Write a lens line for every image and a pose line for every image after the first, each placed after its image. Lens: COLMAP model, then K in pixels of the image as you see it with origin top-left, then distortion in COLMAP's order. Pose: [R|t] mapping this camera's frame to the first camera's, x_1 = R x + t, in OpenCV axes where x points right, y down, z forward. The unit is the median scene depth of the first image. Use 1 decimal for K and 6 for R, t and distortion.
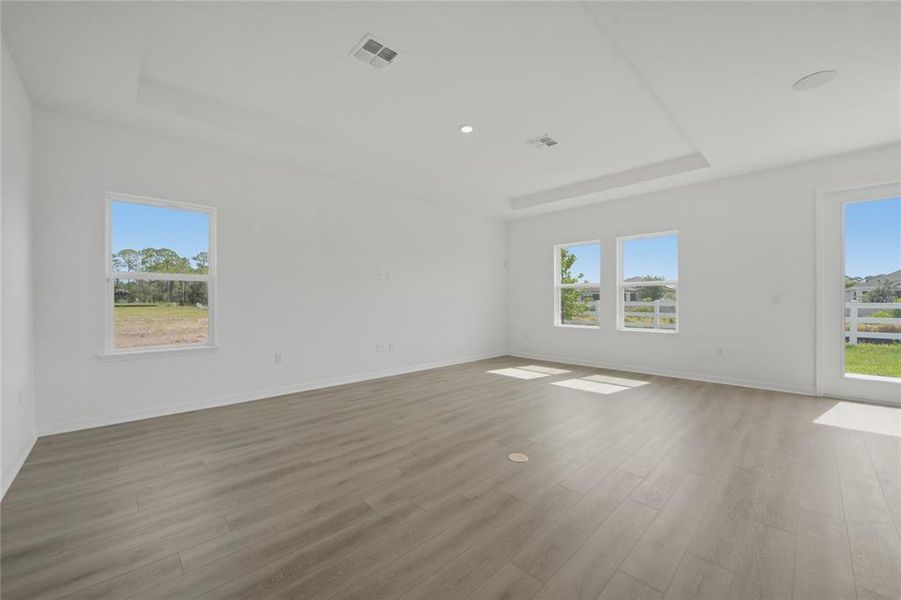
lens RADIAL K [[354.7, 0, 450.8], [0, 354.7, 295.6], [0, 0, 1]] dist [-0.008763, -0.000079]
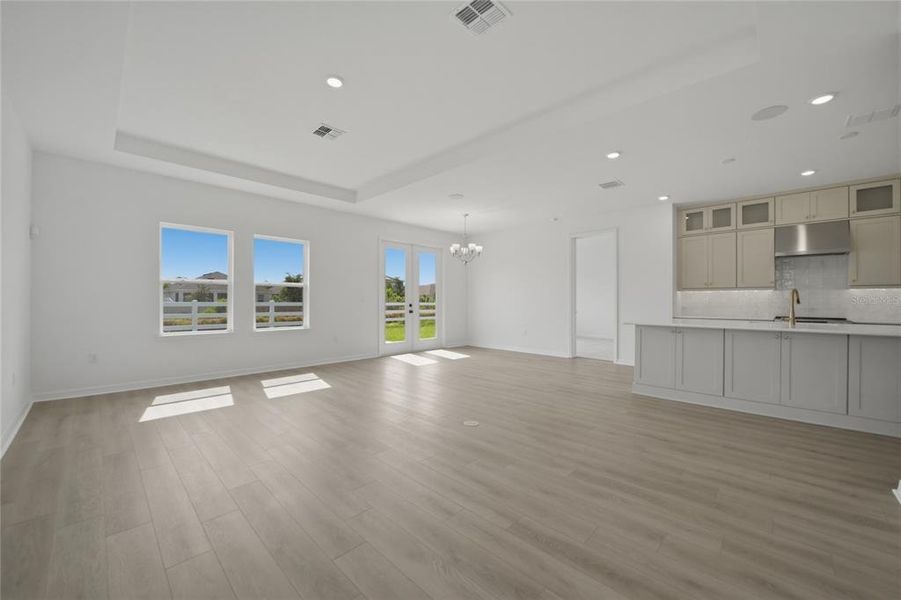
lens RADIAL K [[354.7, 0, 448.2], [0, 354.7, 300.4], [0, 0, 1]] dist [-0.008763, -0.000079]
pose [[-0.039770, 0.000961, 0.999208, -0.437172], [-0.016454, 0.999863, -0.001616, 0.004916], [-0.999073, -0.016505, -0.039749, 0.455962]]
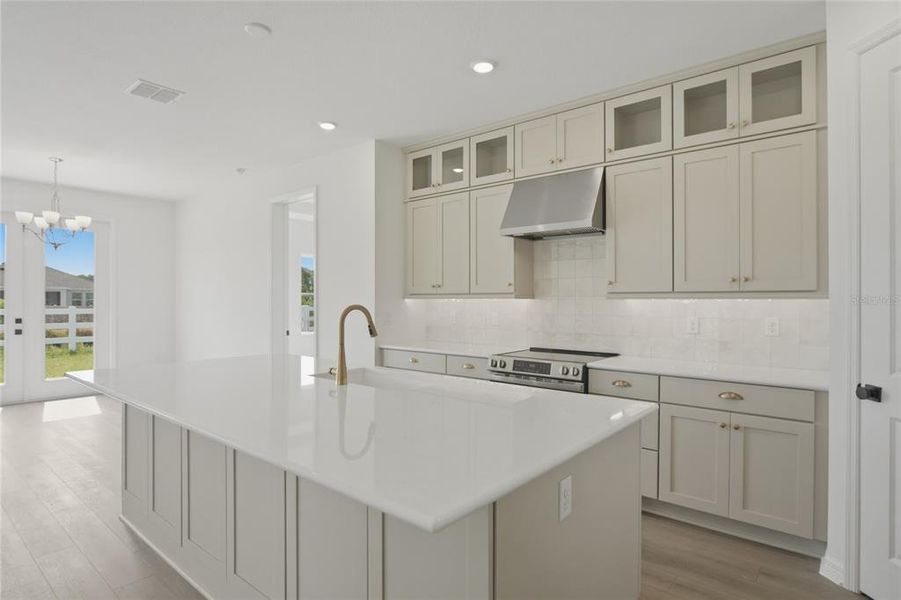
lens RADIAL K [[492.1, 0, 450.1], [0, 492.1, 296.5], [0, 0, 1]] dist [-0.013505, 0.001564]
pose [[-0.099400, 0.009123, 0.995006, -0.249769], [-0.016283, 0.999809, -0.010793, -0.028587], [-0.994914, -0.017274, -0.099233, -0.197535]]
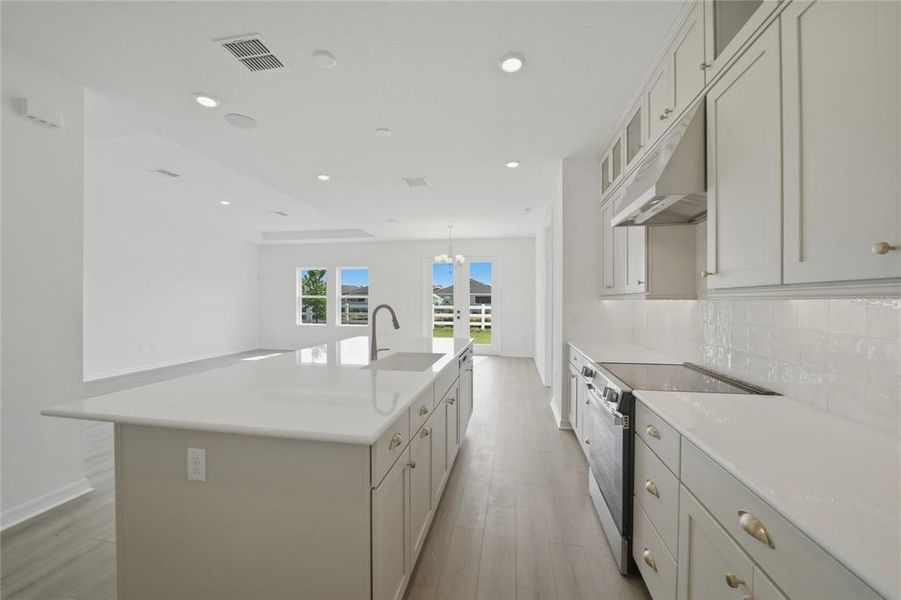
lens RADIAL K [[354.7, 0, 446.6], [0, 354.7, 299.4], [0, 0, 1]] dist [-0.008763, -0.000079]
pose [[0.821796, 0.006555, 0.569745, -0.021046], [-0.012852, 0.999893, 0.007035, -0.033996], [-0.569637, -0.013103, 0.821792, -0.522146]]
